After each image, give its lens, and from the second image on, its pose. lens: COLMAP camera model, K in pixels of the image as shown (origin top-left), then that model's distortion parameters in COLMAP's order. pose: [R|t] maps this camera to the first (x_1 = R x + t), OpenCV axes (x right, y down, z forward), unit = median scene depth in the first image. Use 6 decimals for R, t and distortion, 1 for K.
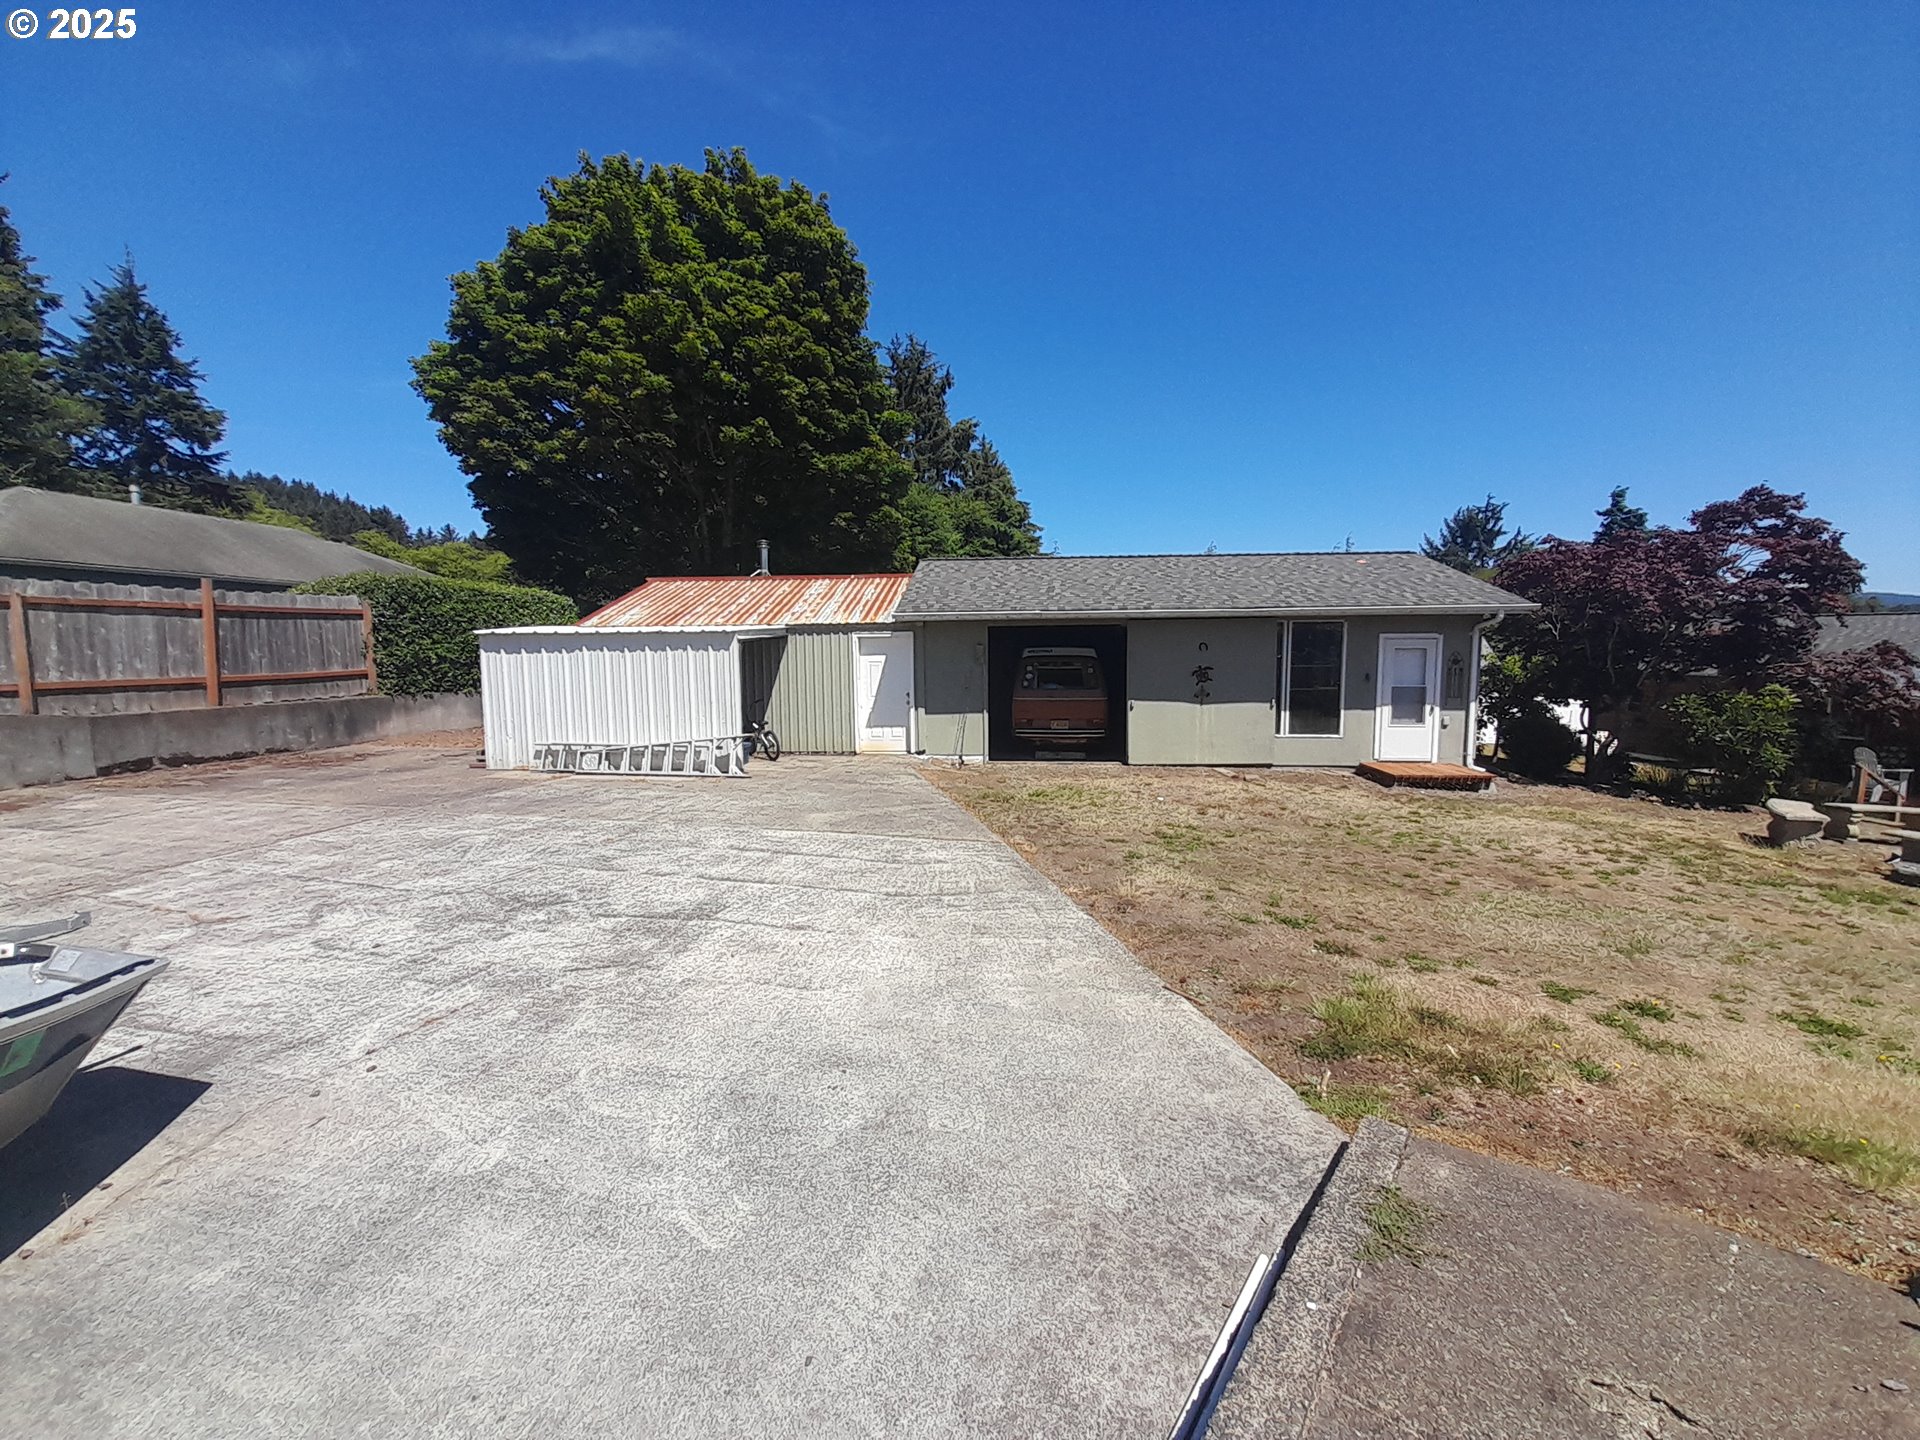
lens RADIAL K [[760.4, 0, 960.2], [0, 760.4, 715.9], [0, 0, 1]] dist [-0.001393, -0.000722]
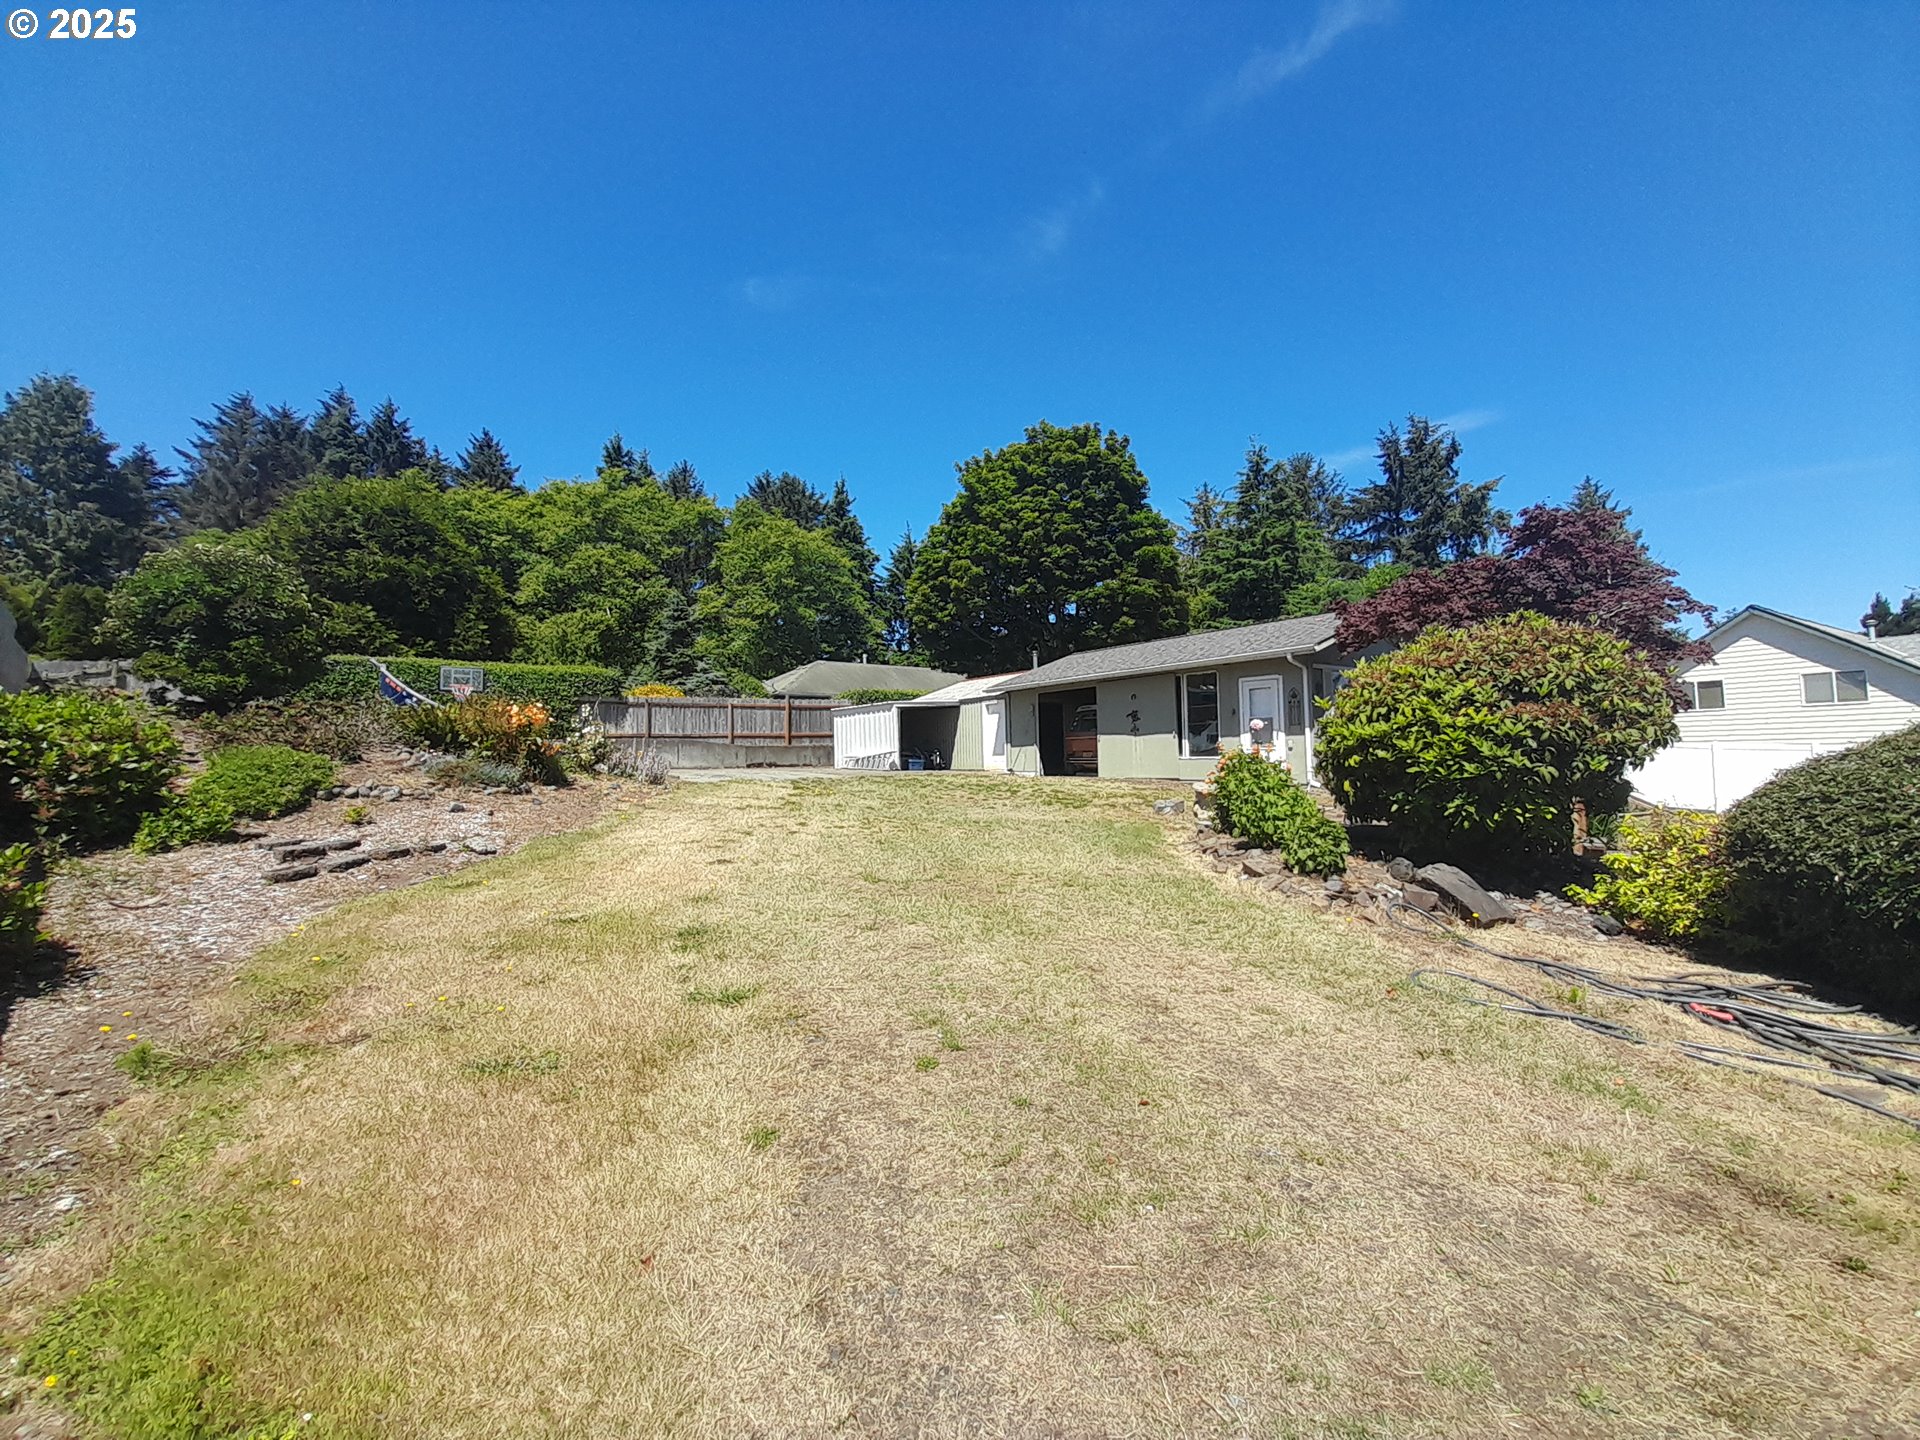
lens RADIAL K [[760.4, 0, 954.4], [0, 760.4, 705.6], [0, 0, 1]] dist [-0.001393, -0.000722]
pose [[0.658281, -0.050118, -0.751102, 0.821815], [-0.058276, 0.991394, -0.117225, 0.081893], [0.750514, 0.120938, 0.649695, -0.158141]]
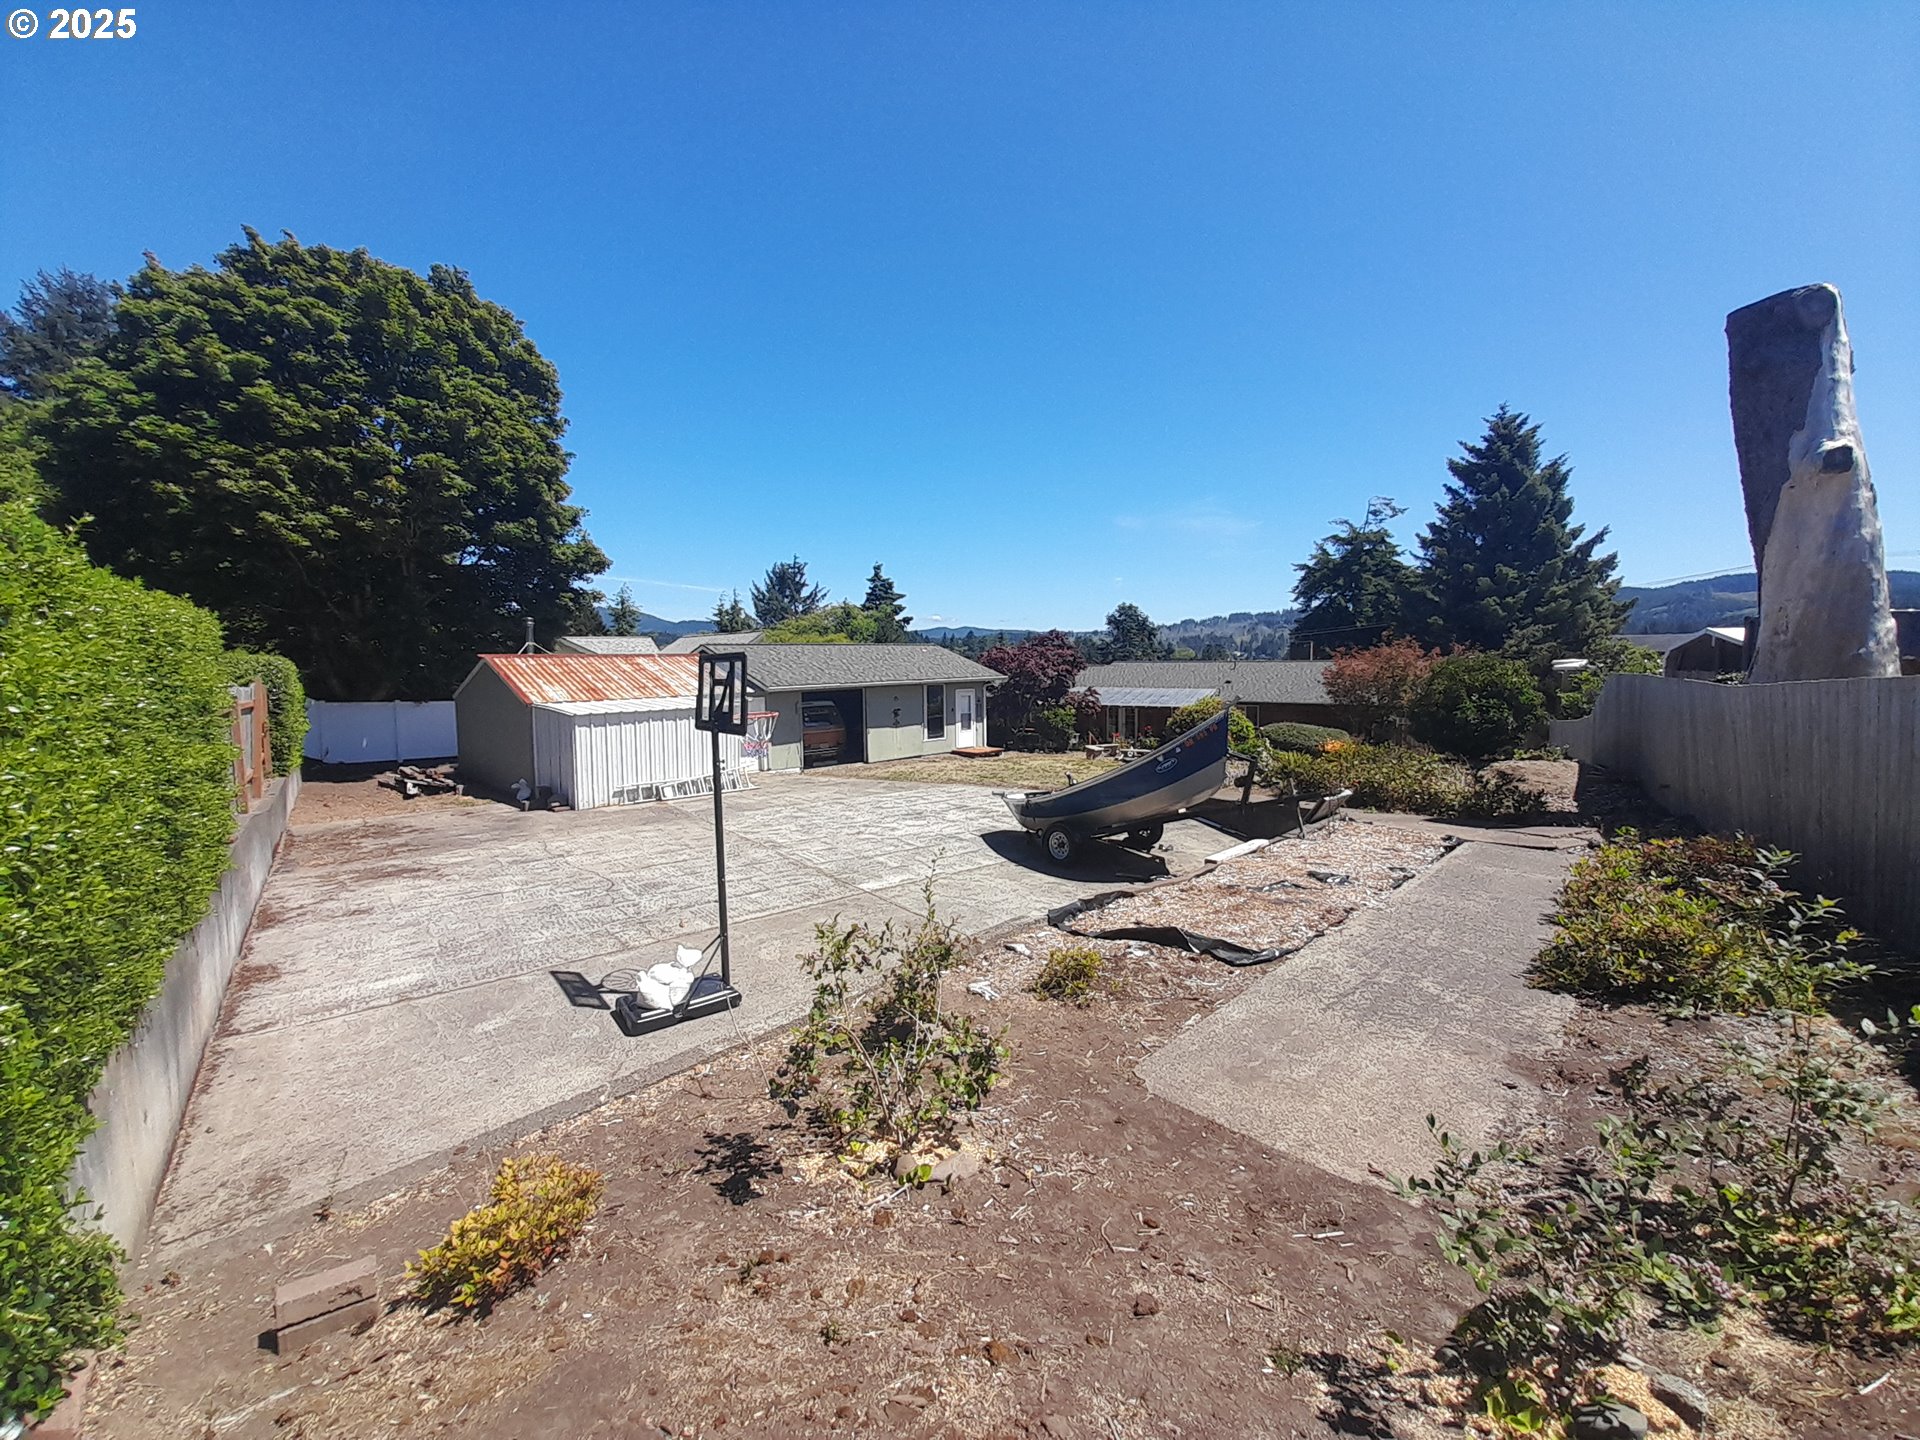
lens RADIAL K [[760.4, 0, 961.3], [0, 760.4, 723.3], [0, 0, 1]] dist [-0.001393, -0.000722]
pose [[0.644158, -0.066514, 0.761995, -0.734954], [0.078735, 0.996686, 0.020441, -0.037900], [-0.760829, 0.046828, 0.647260, -0.275204]]
